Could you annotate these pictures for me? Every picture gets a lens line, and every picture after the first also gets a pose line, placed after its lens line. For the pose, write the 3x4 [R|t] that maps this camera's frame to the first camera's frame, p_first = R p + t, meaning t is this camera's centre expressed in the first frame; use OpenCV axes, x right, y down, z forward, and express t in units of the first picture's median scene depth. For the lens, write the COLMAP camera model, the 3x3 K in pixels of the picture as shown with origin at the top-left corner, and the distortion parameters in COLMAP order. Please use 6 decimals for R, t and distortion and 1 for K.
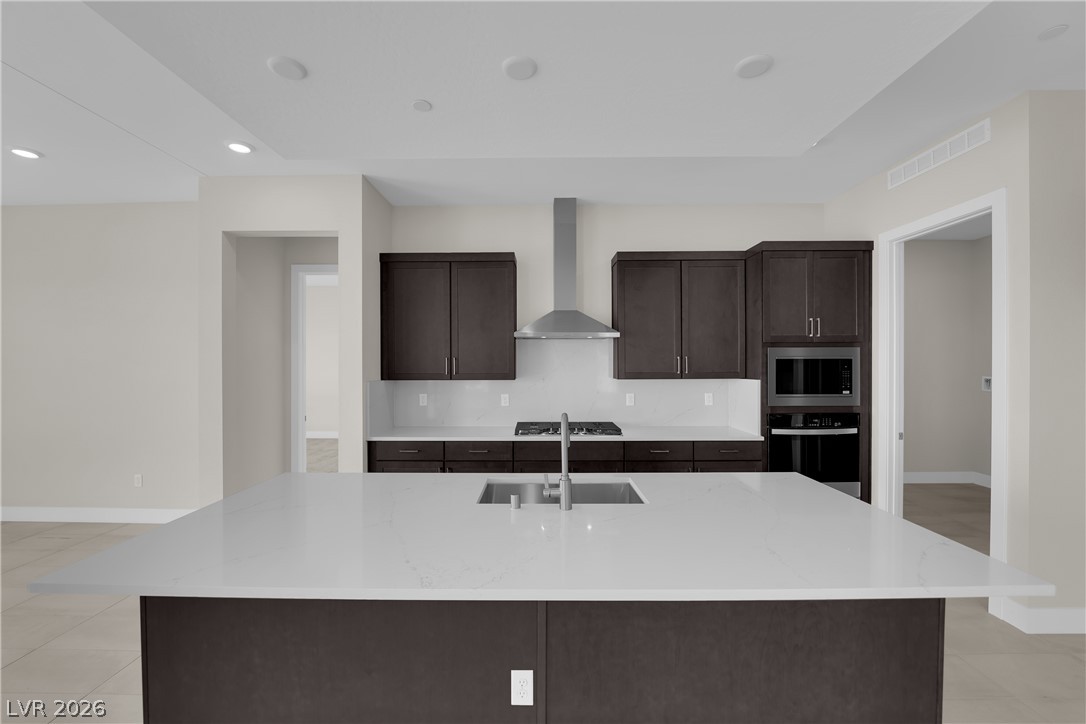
lens RADIAL K [[438.1, 0, 538.7], [0, 438.1, 363.4], [0, 0, 1]] dist [-0.012223, -0.000796]
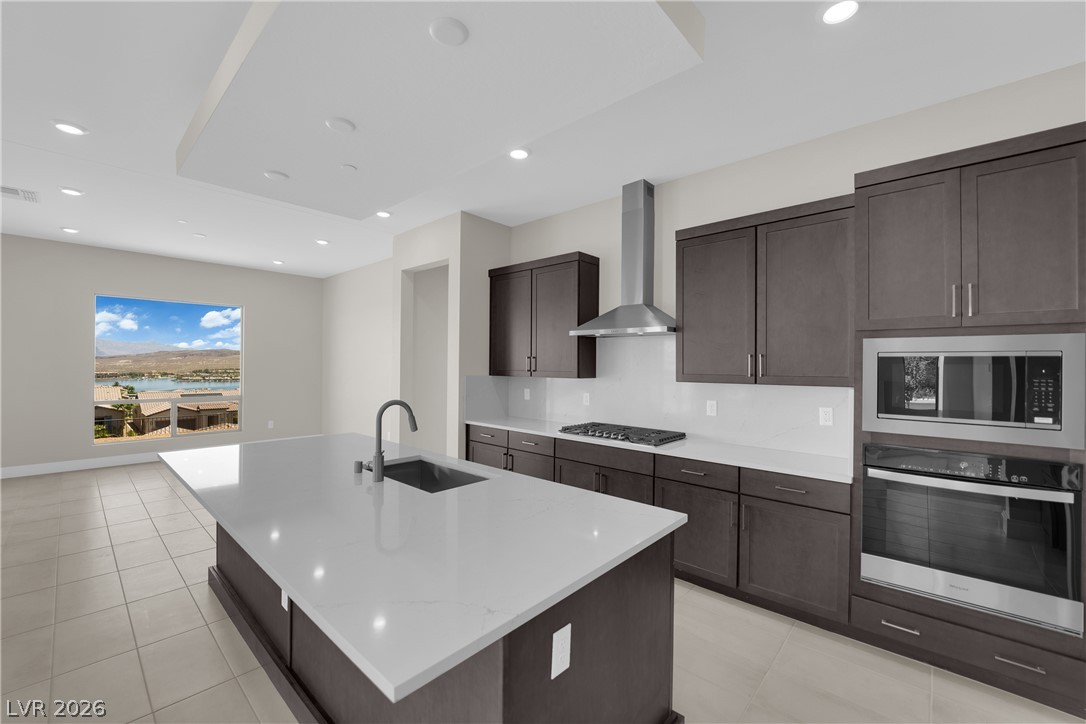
lens RADIAL K [[438.1, 0, 538.7], [0, 438.1, 363.4], [0, 0, 1]] dist [-0.012223, -0.000796]
pose [[0.741784, 0.008042, -0.670591, 0.569417], [-0.015306, 0.999871, -0.004940, 0.009602], [0.670464, 0.013928, 0.741811, 0.204372]]
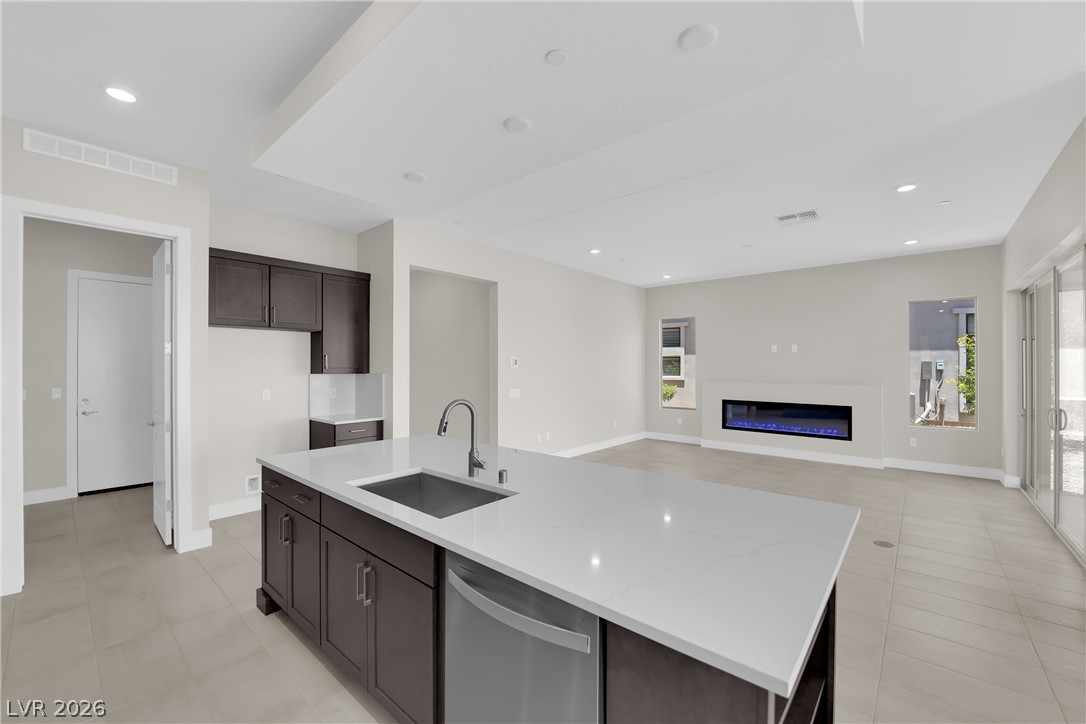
lens RADIAL K [[438.1, 0, 538.7], [0, 438.1, 363.4], [0, 0, 1]] dist [-0.012223, -0.000796]
pose [[-0.755818, 0.003723, 0.654771, -0.424027], [0.005197, 0.999986, 0.000313, 0.012450], [-0.654761, 0.003640, -0.755827, 0.875424]]
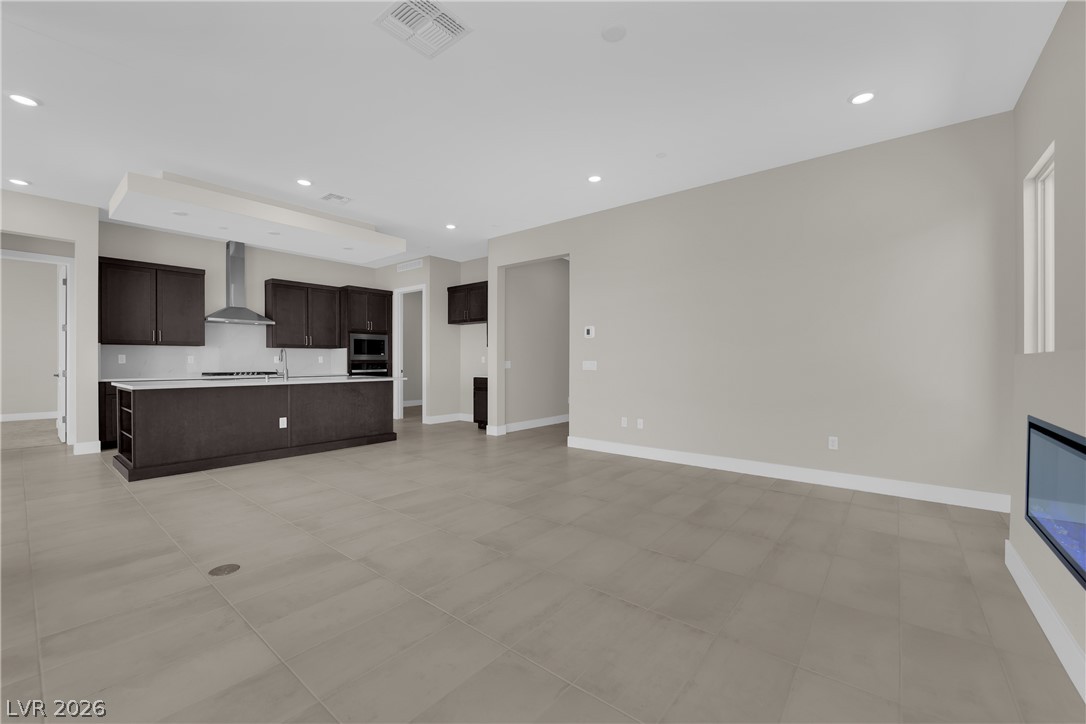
lens RADIAL K [[438.2, 0, 538.7], [0, 438.2, 363.0], [0, 0, 1]] dist [-0.003576, -0.007378]
pose [[0.625344, -0.000907, 0.780349, -0.579222], [0.003974, 0.999990, -0.002023, 0.115724], [-0.780339, 0.004366, 0.625341, -1.075220]]
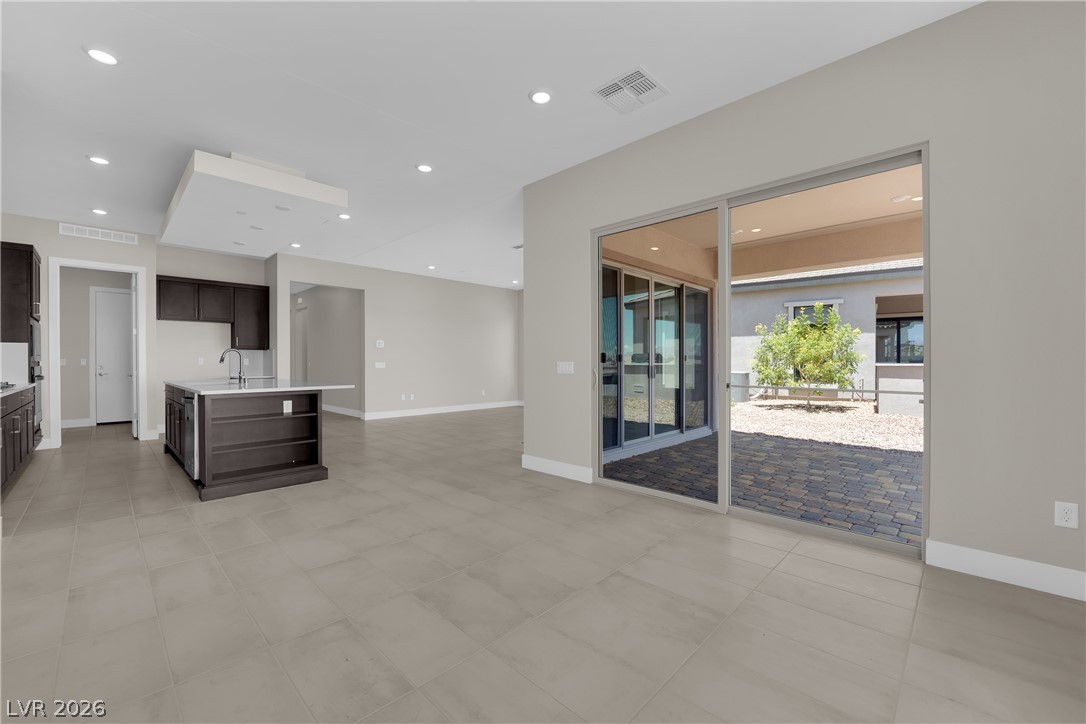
lens RADIAL K [[438.2, 0, 538.7], [0, 438.2, 363.0], [0, 0, 1]] dist [-0.003576, -0.007378]
pose [[-0.716745, 0.001153, 0.697334, -1.552972], [0.007927, 0.999947, 0.006494, 0.101638], [-0.697290, 0.010182, -0.716716, 0.812311]]
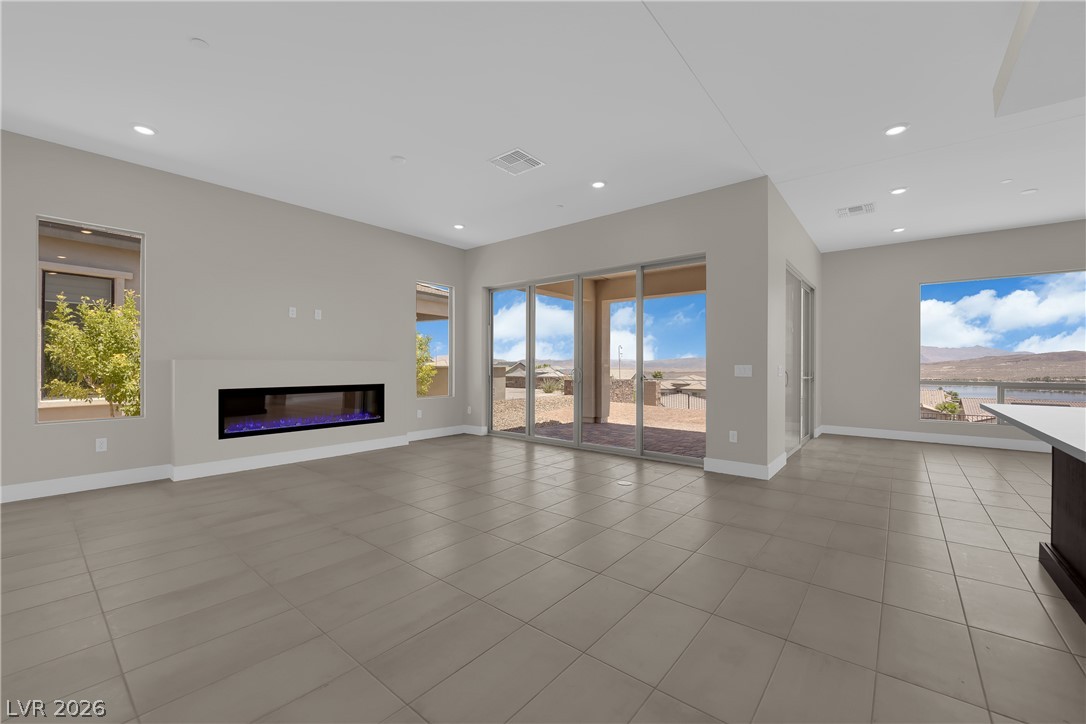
lens RADIAL K [[438.1, 0, 538.7], [0, 438.1, 363.4], [0, 0, 1]] dist [-0.012223, -0.000796]
pose [[-0.632635, -0.002956, -0.774444, 0.631595], [-0.009011, 0.999953, 0.003544, 0.102626], [0.774398, 0.009220, -0.632632, 0.203404]]
